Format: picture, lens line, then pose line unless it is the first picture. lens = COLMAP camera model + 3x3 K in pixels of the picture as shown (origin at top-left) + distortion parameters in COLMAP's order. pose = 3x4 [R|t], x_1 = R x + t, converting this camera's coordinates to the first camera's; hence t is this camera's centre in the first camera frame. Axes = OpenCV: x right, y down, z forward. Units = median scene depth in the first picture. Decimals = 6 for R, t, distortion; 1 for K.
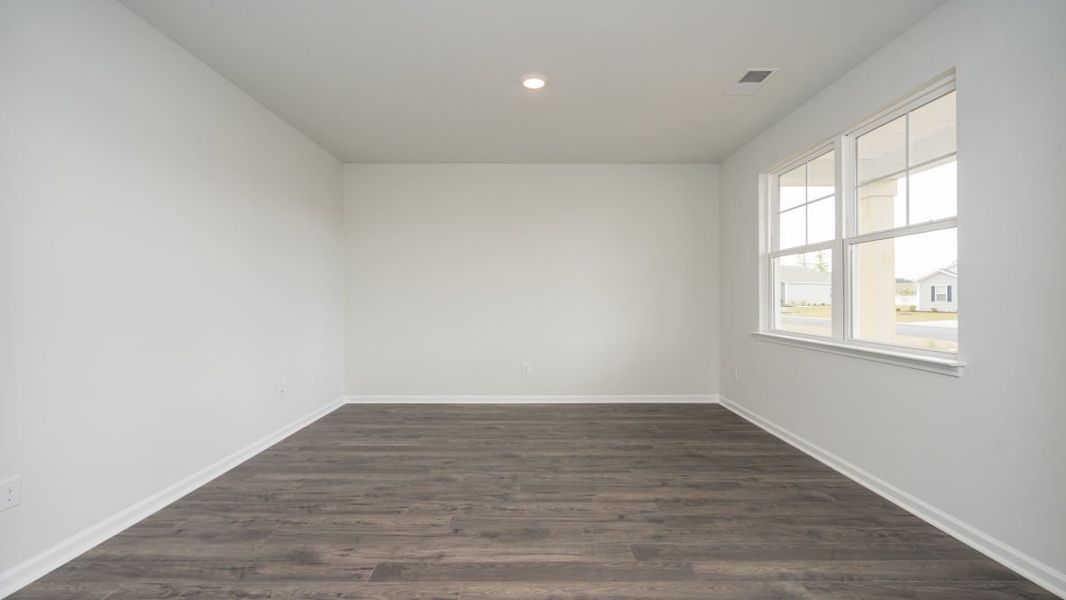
lens RADIAL K [[483.9, 0, 535.0], [0, 483.9, 299.4], [0, 0, 1]] dist [-0.001713, 0.000025]
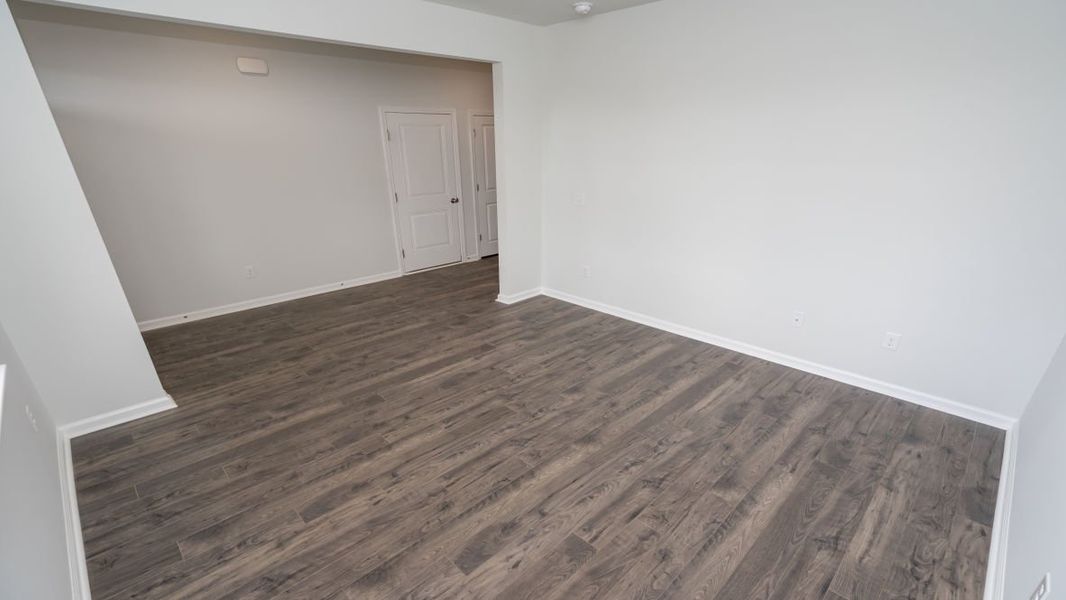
lens RADIAL K [[483.9, 0, 535.0], [0, 483.9, 299.4], [0, 0, 1]] dist [-0.001713, 0.000025]
pose [[-0.710990, 0.221584, -0.667378, 0.642909], [0.002706, 0.949911, 0.312509, -0.199694], [0.703197, 0.220385, -0.675977, 1.828873]]
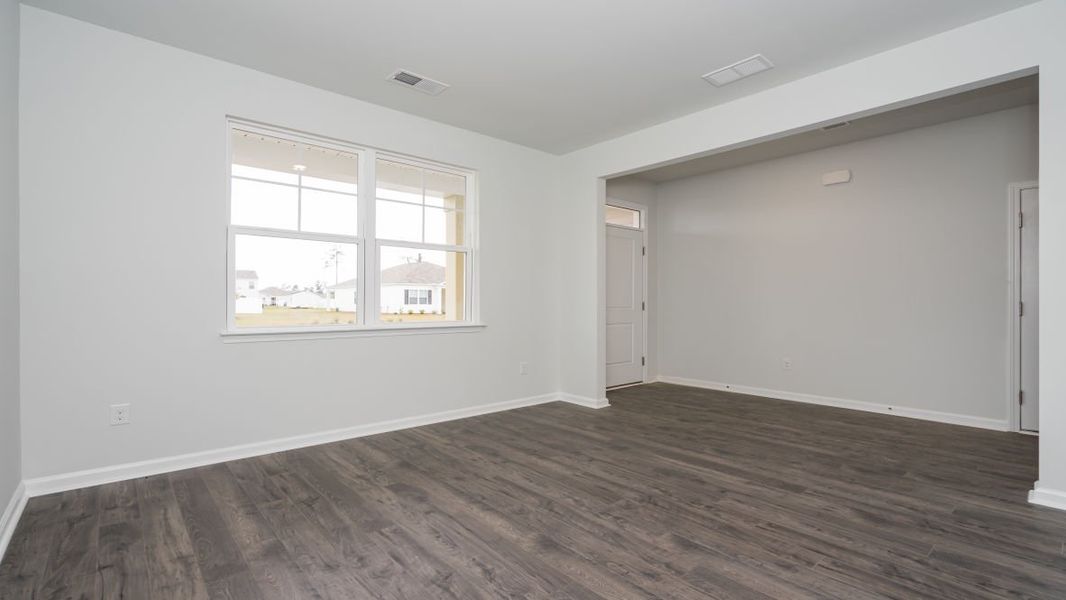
lens RADIAL K [[483.9, 0, 535.0], [0, 483.9, 299.4], [0, 0, 1]] dist [-0.001713, 0.000025]
pose [[-0.660059, 0.005498, 0.751194, -0.622427], [0.000433, 0.999976, -0.006938, 0.034138], [-0.751214, -0.004255, -0.660045, 1.788950]]
